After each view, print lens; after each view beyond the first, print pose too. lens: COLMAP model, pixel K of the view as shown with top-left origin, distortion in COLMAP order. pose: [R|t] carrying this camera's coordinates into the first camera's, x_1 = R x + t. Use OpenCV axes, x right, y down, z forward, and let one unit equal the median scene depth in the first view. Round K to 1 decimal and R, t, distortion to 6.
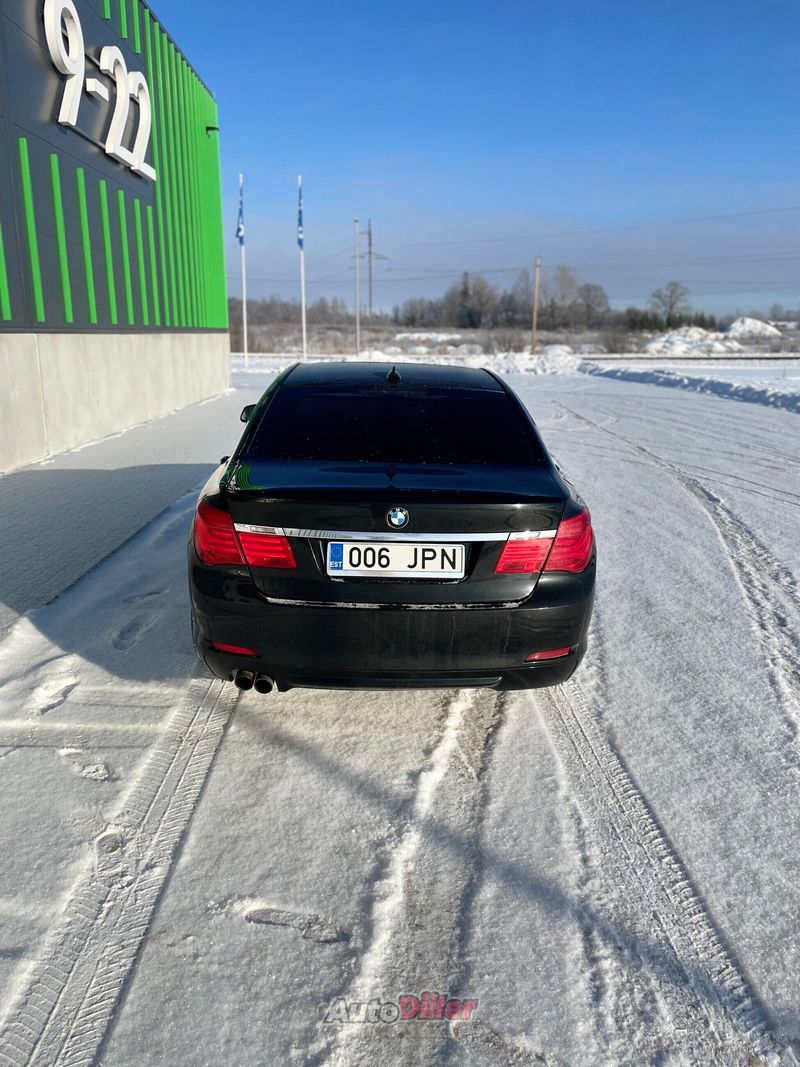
lens RADIAL K [[810.1, 0, 400.0], [0, 810.1, 533.5], [0, 0, 1]] dist [0.088834, -0.119309]
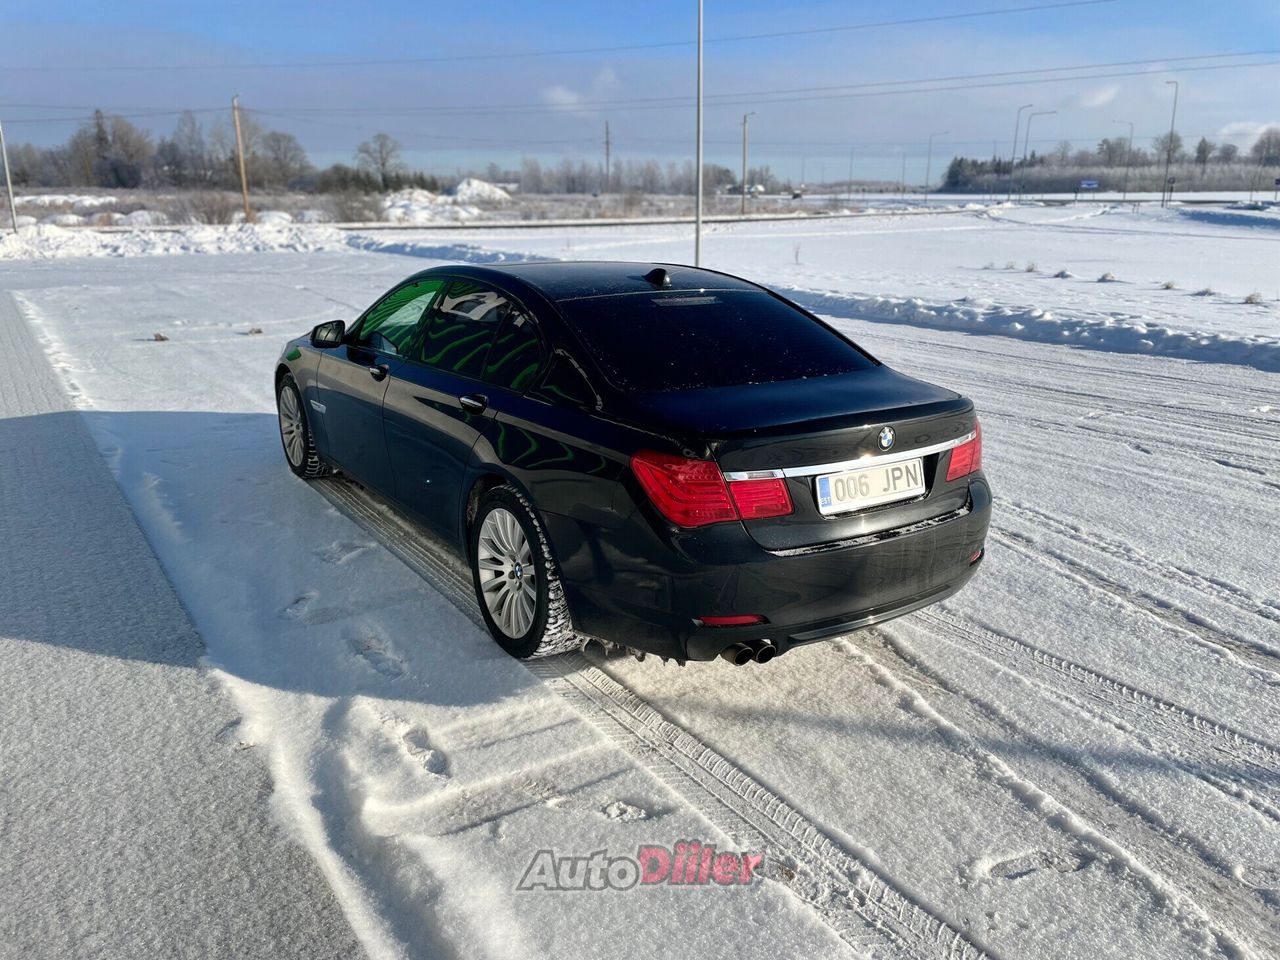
lens RADIAL K [[971.8, 0, 640.0], [0, 971.8, 480.0], [0, 0, 1]] dist [0.088834, -0.119309]
pose [[0.840714, -0.156551, 0.518354, -0.100665], [0.134221, 0.987668, 0.080599, -0.012296], [-0.524580, 0.001813, 0.851359, 0.024548]]
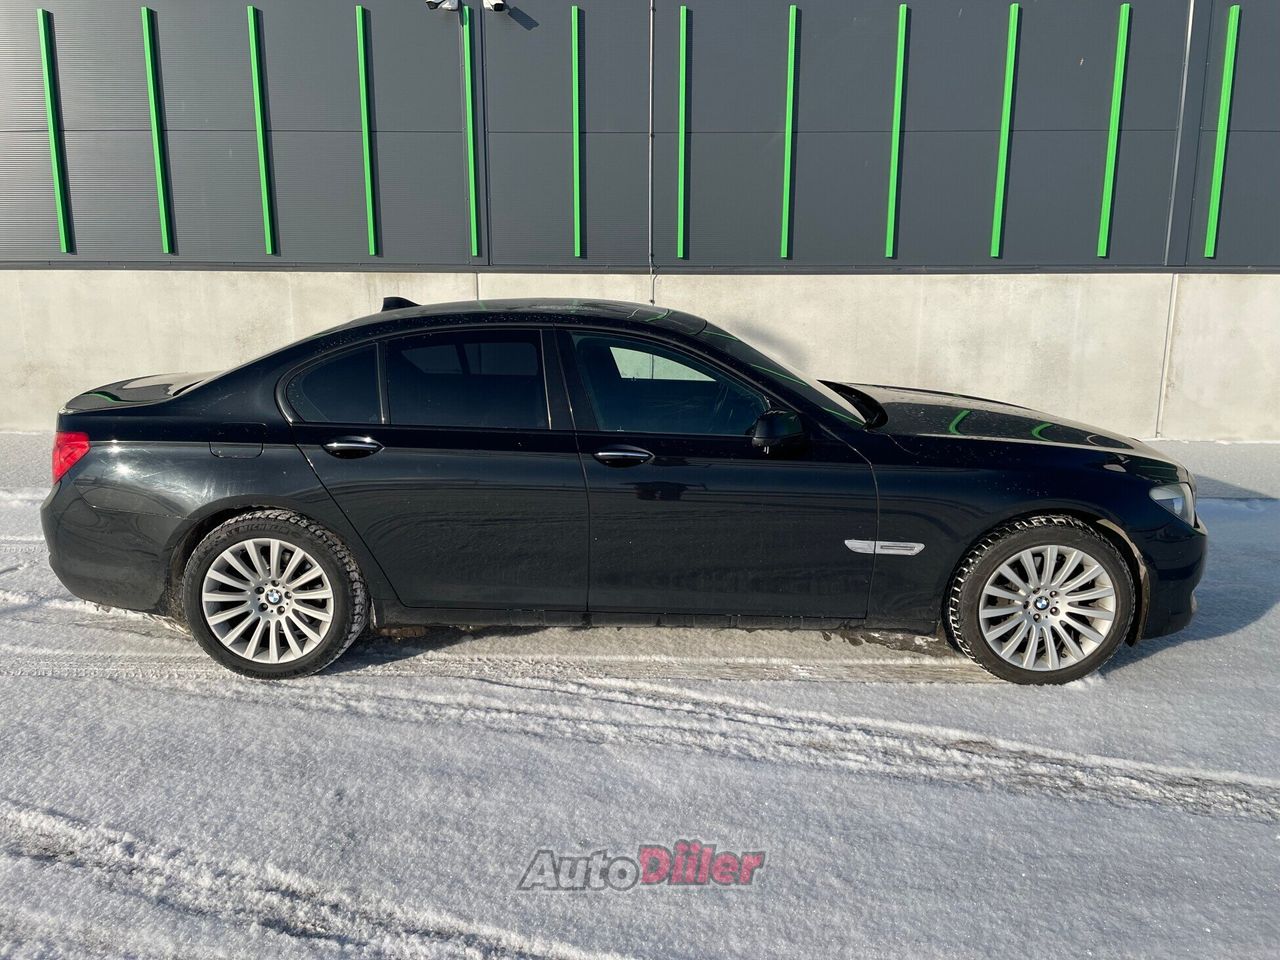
lens RADIAL K [[971.8, 0, 640.0], [0, 971.8, 480.0], [0, 0, 1]] dist [0.088834, -0.119309]
pose [[-0.058880, 0.200786, -0.977864, 0.178680], [-0.246674, 0.946260, 0.209149, -0.051156], [0.967308, 0.253528, -0.006187, 0.221804]]
